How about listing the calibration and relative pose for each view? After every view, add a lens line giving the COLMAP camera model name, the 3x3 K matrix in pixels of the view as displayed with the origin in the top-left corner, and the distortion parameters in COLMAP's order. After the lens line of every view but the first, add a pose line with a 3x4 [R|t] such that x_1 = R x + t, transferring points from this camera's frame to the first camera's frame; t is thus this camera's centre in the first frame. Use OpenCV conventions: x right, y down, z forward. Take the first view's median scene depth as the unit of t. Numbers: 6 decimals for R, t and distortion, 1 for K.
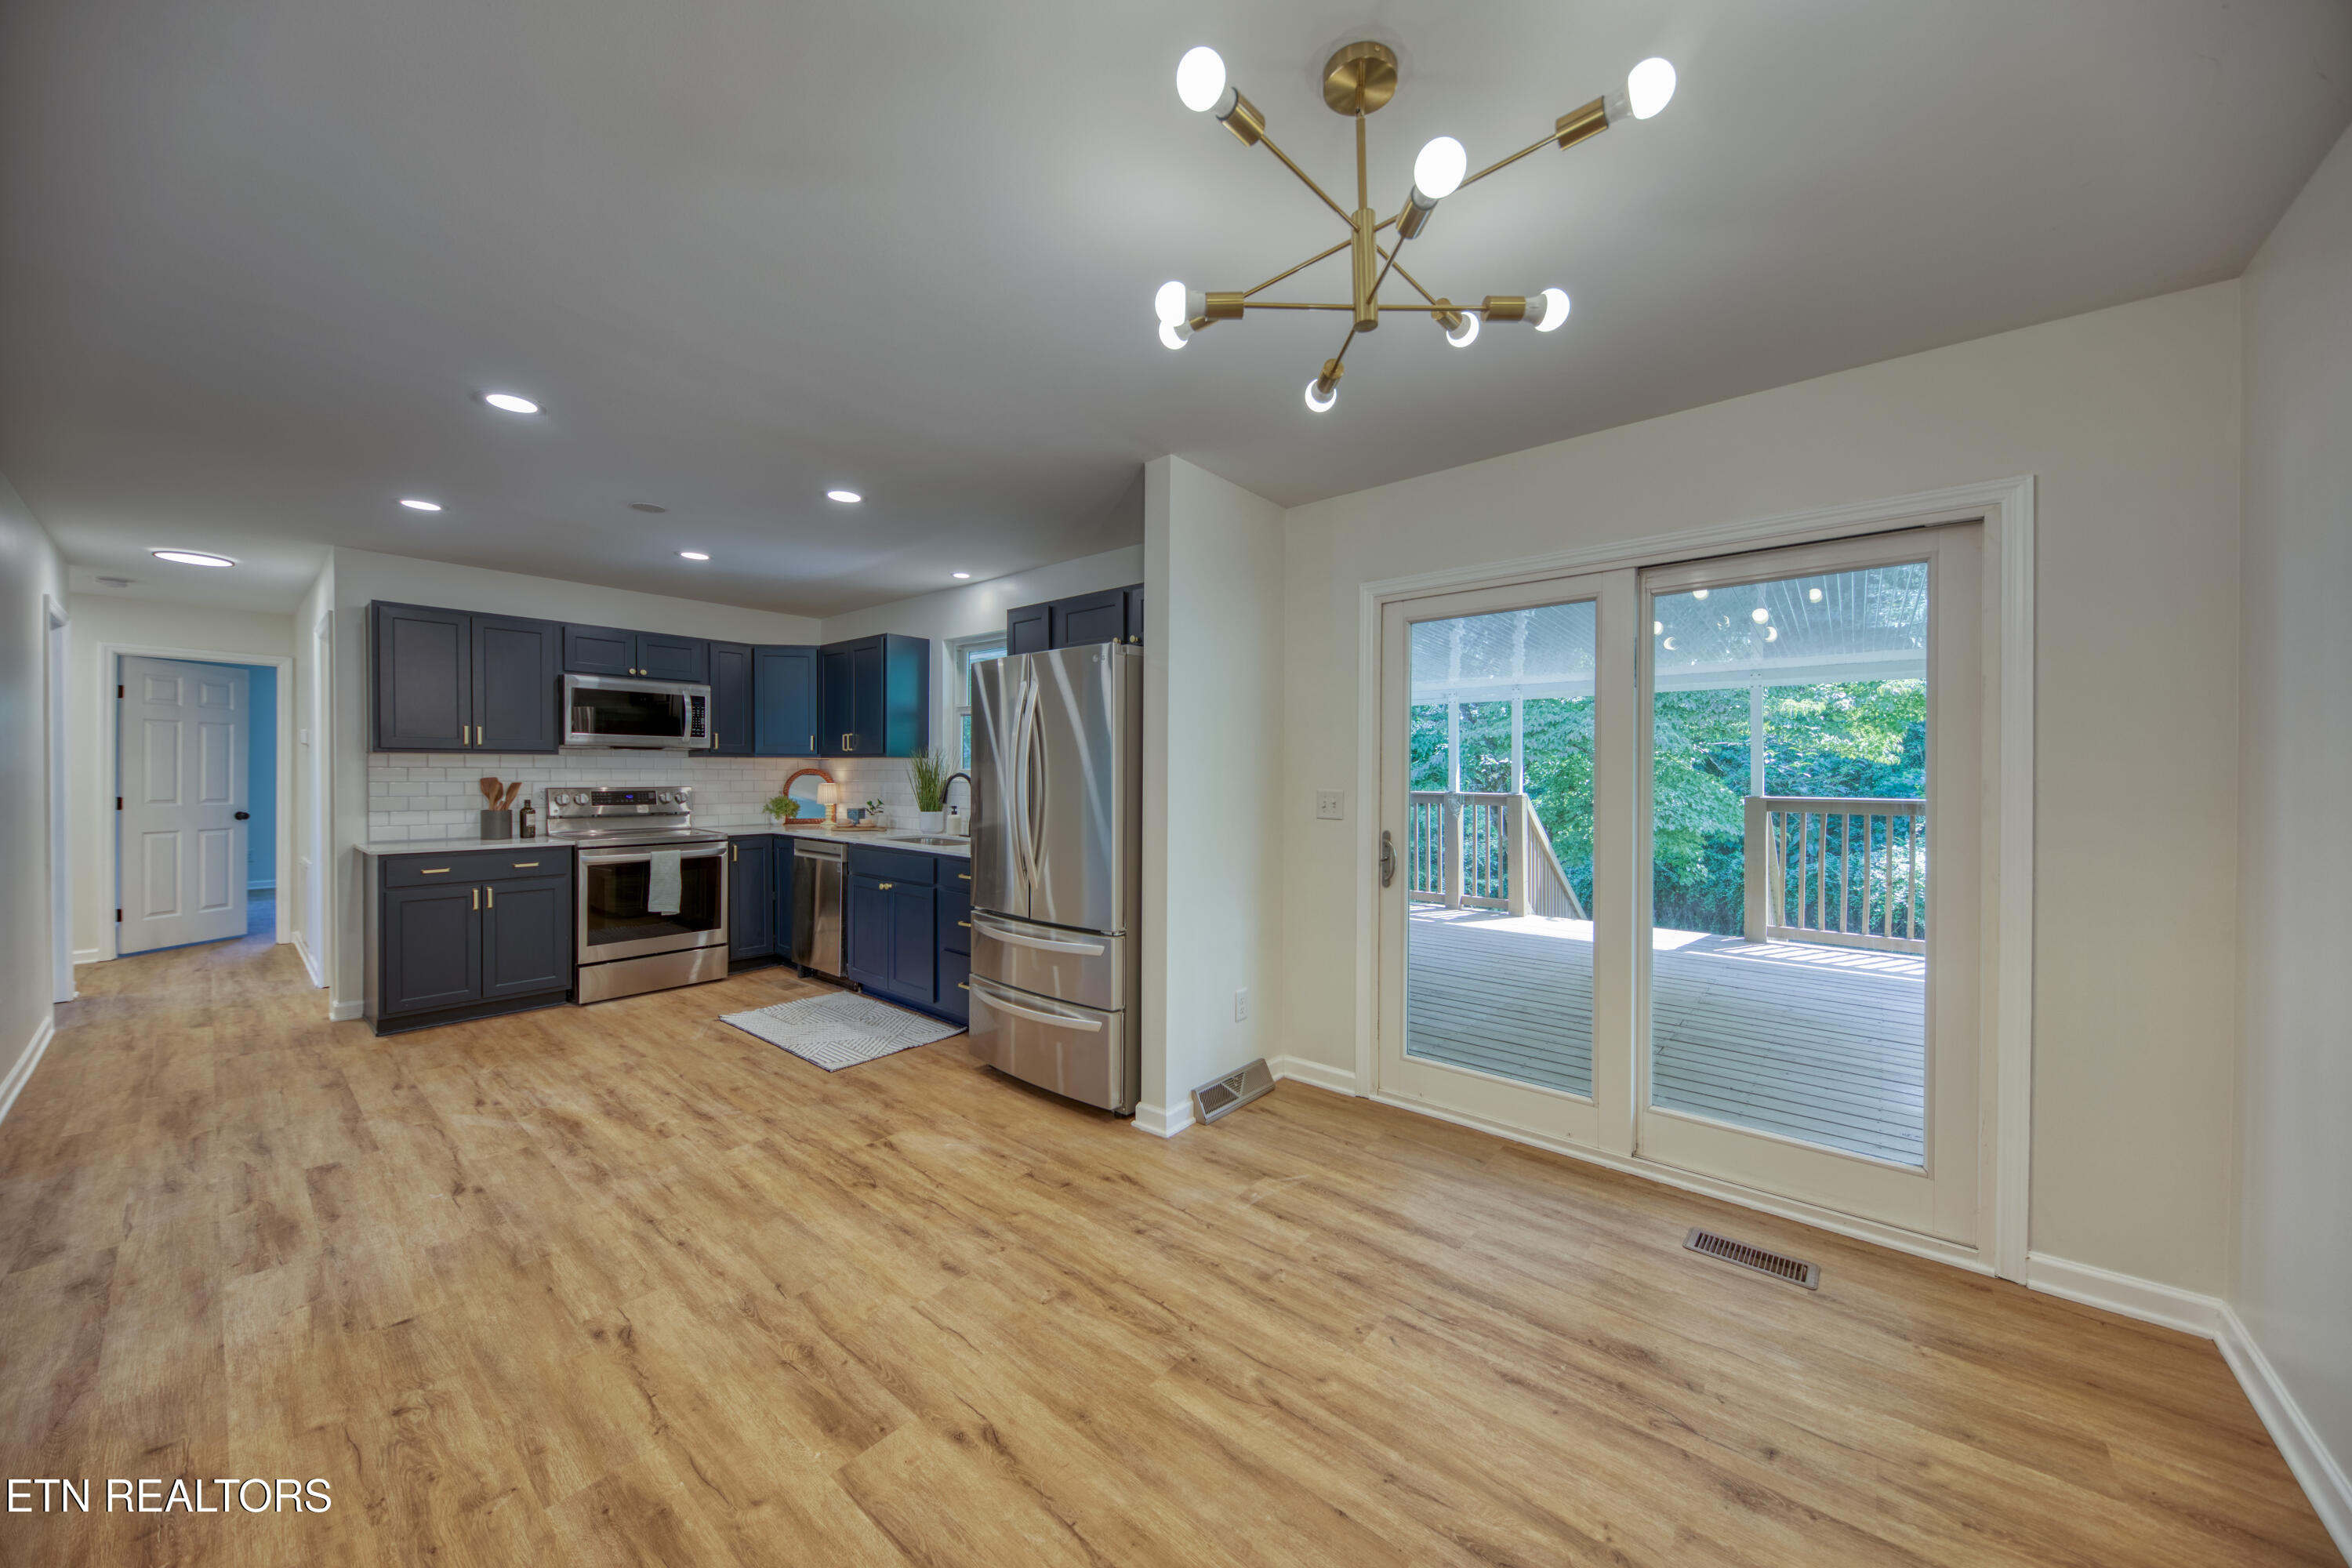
lens RADIAL K [[815.6, 0, 1251.3], [0, 815.6, 775.8], [0, 0, 1]] dist [0.011976, -0.006364]
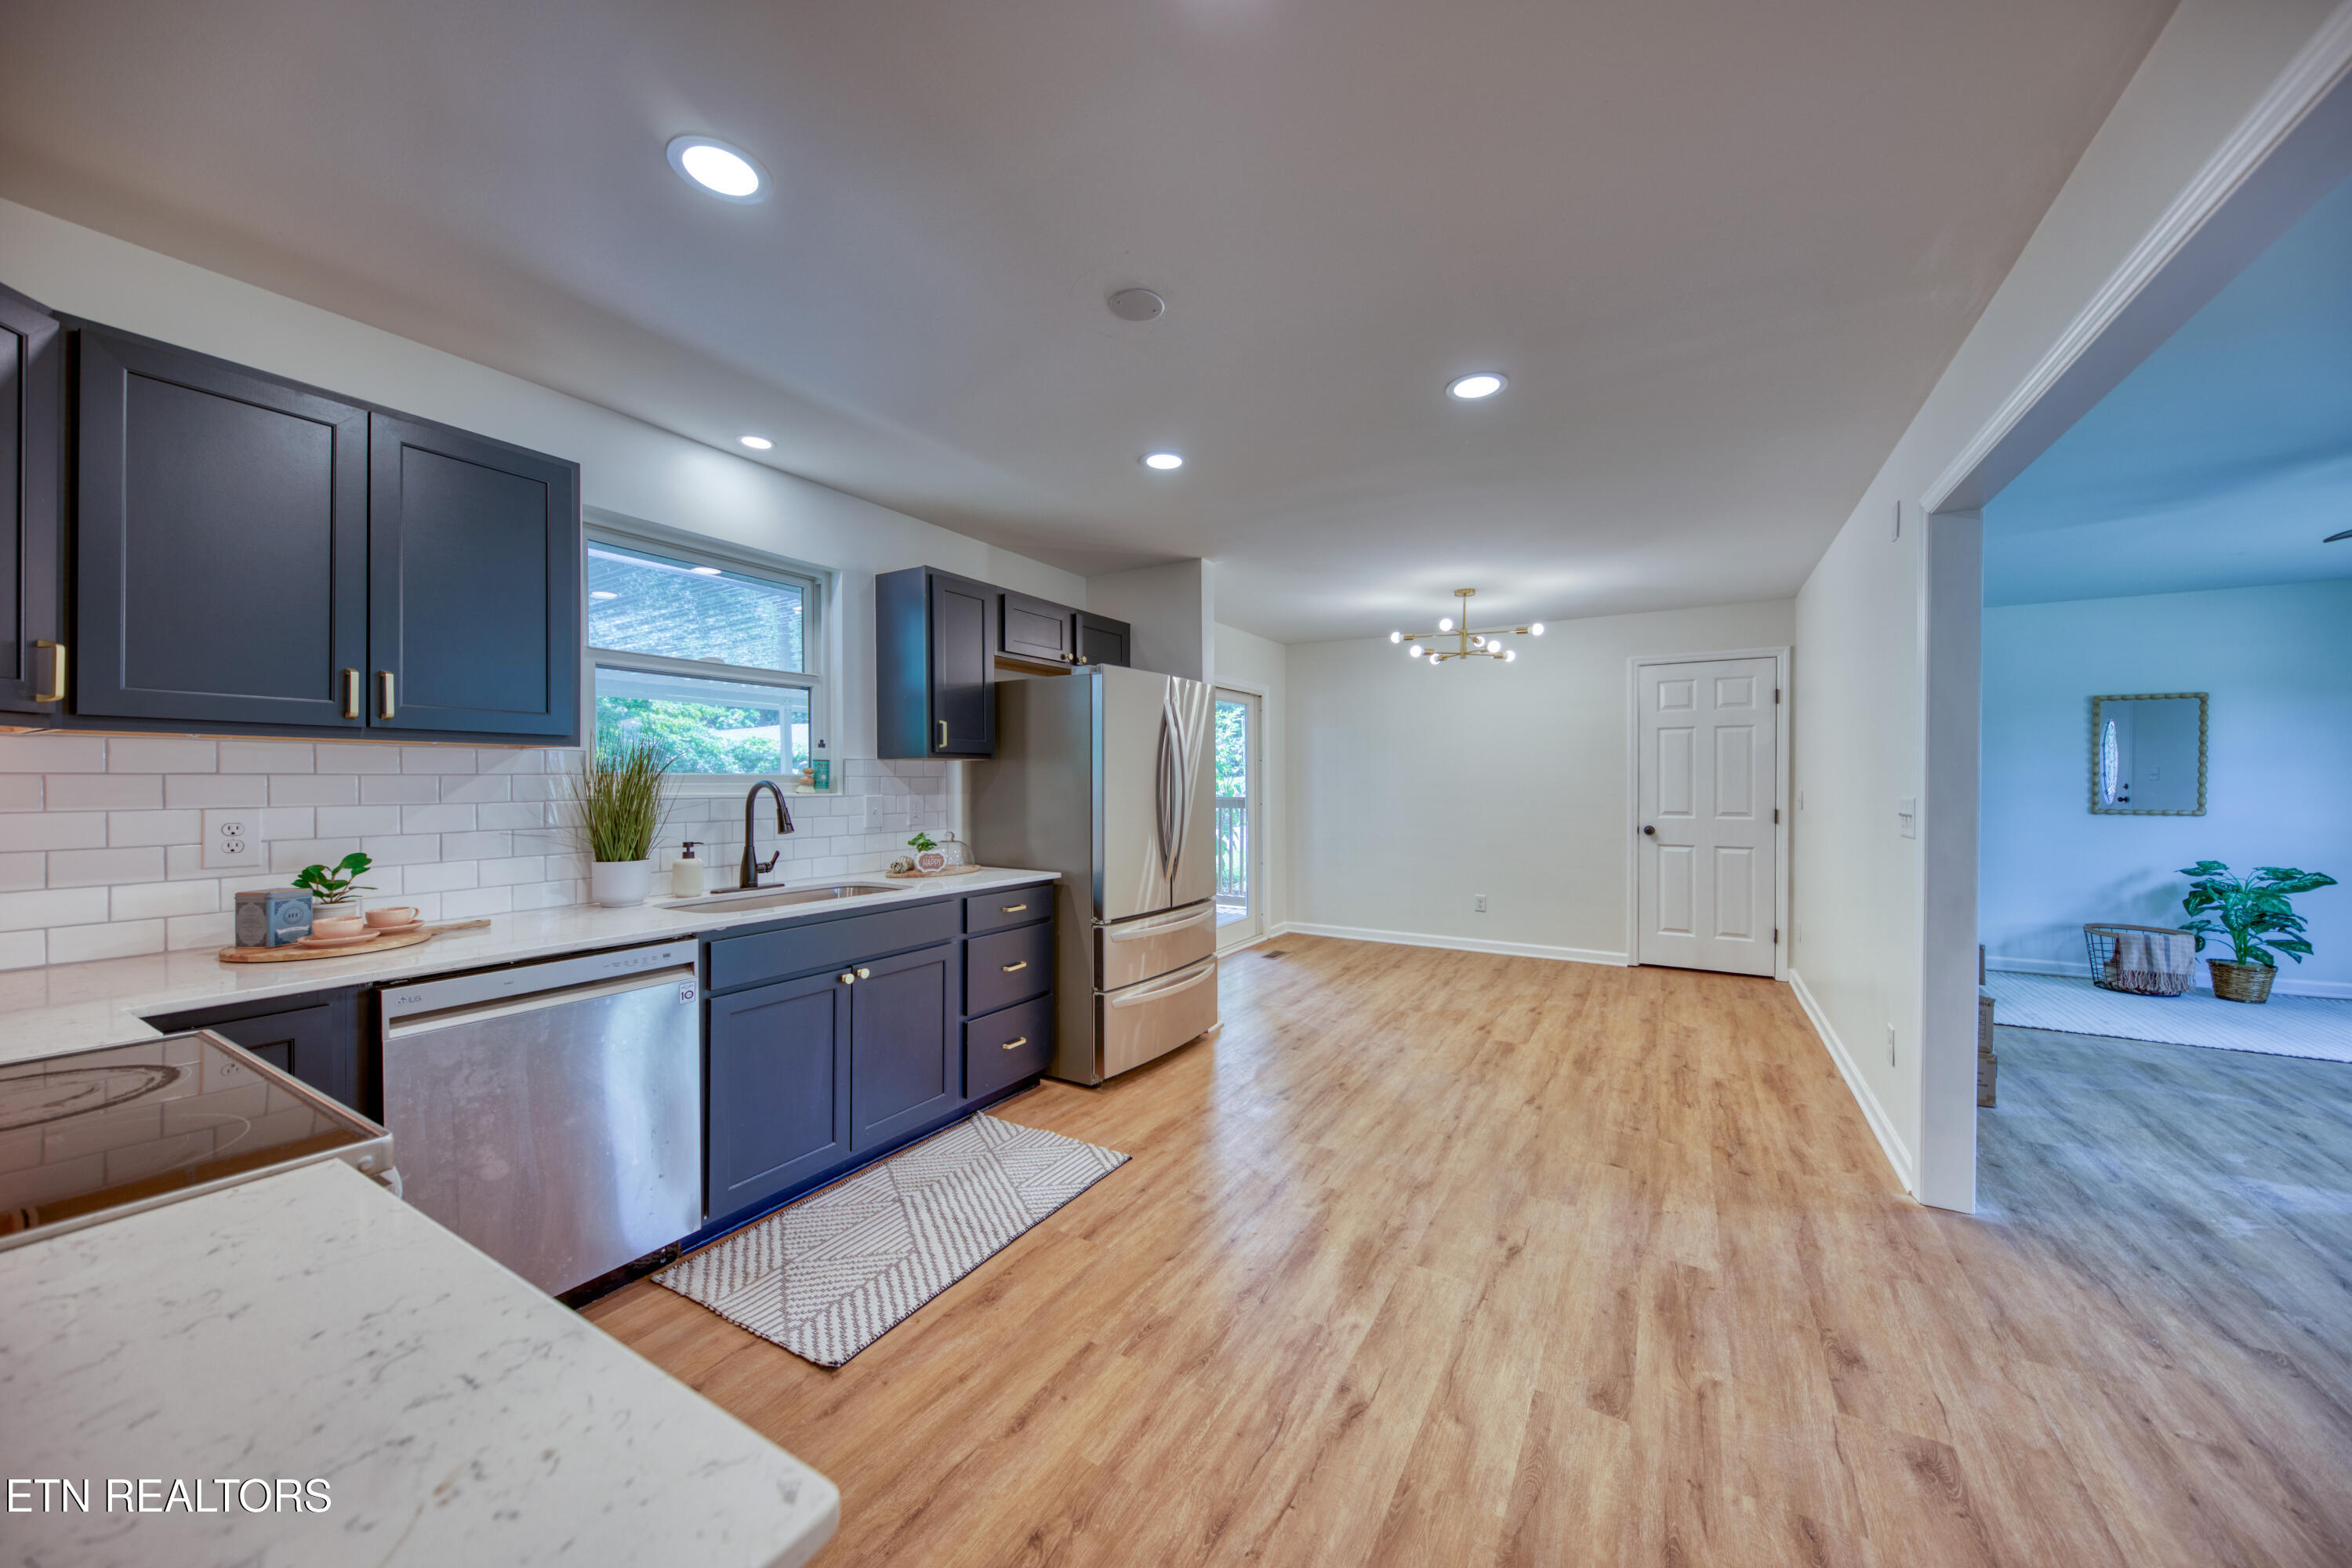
lens RADIAL K [[860.2, 0, 1105.2], [0, 860.2, 782.5], [0, 0, 1]] dist [0.017083, -0.005936]
pose [[-0.082598, -0.003905, 0.996575, -1.077414], [0.007916, 0.999958, 0.004574, -0.003899], [-0.996551, 0.008266, -0.082564, 0.876267]]
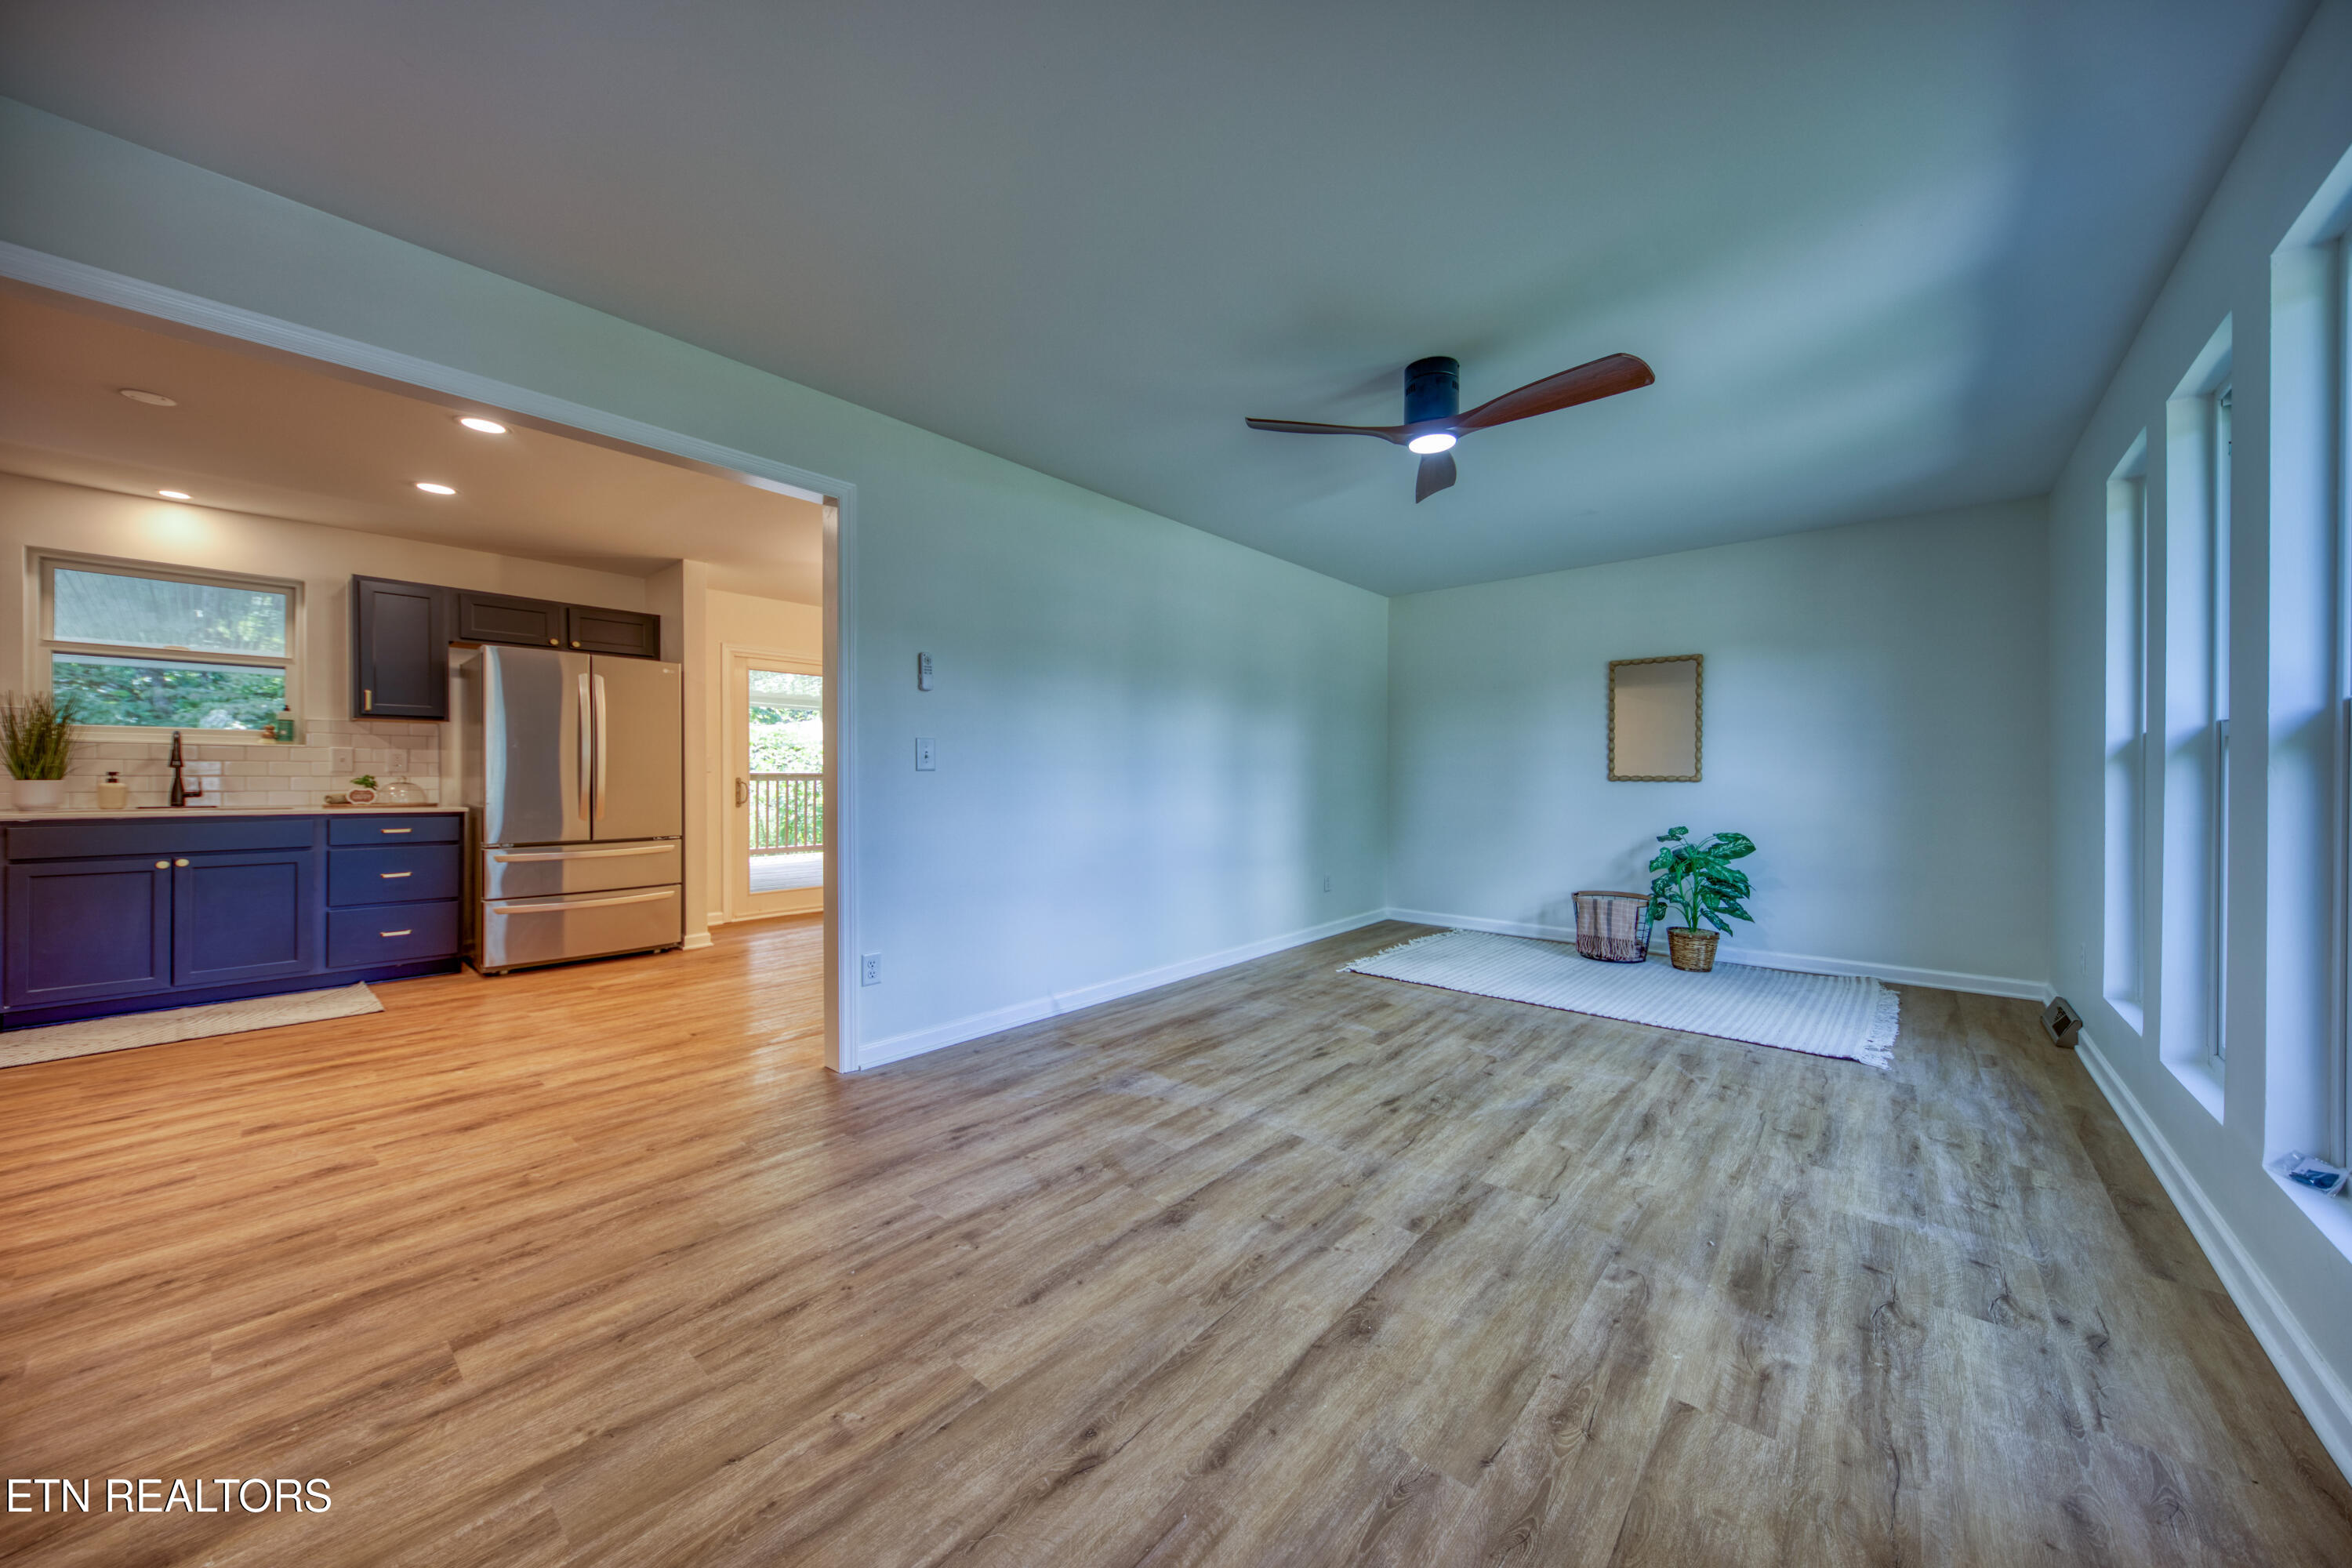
lens RADIAL K [[837.7, 0, 1096.5], [0, 837.7, 776.8], [0, 0, 1]] dist [0.012670, -0.006830]
pose [[0.103761, -0.000664, 0.994602, -1.208802], [0.002888, 0.999996, 0.000366, 0.049199], [-0.994598, 0.002834, 0.103762, -0.027542]]
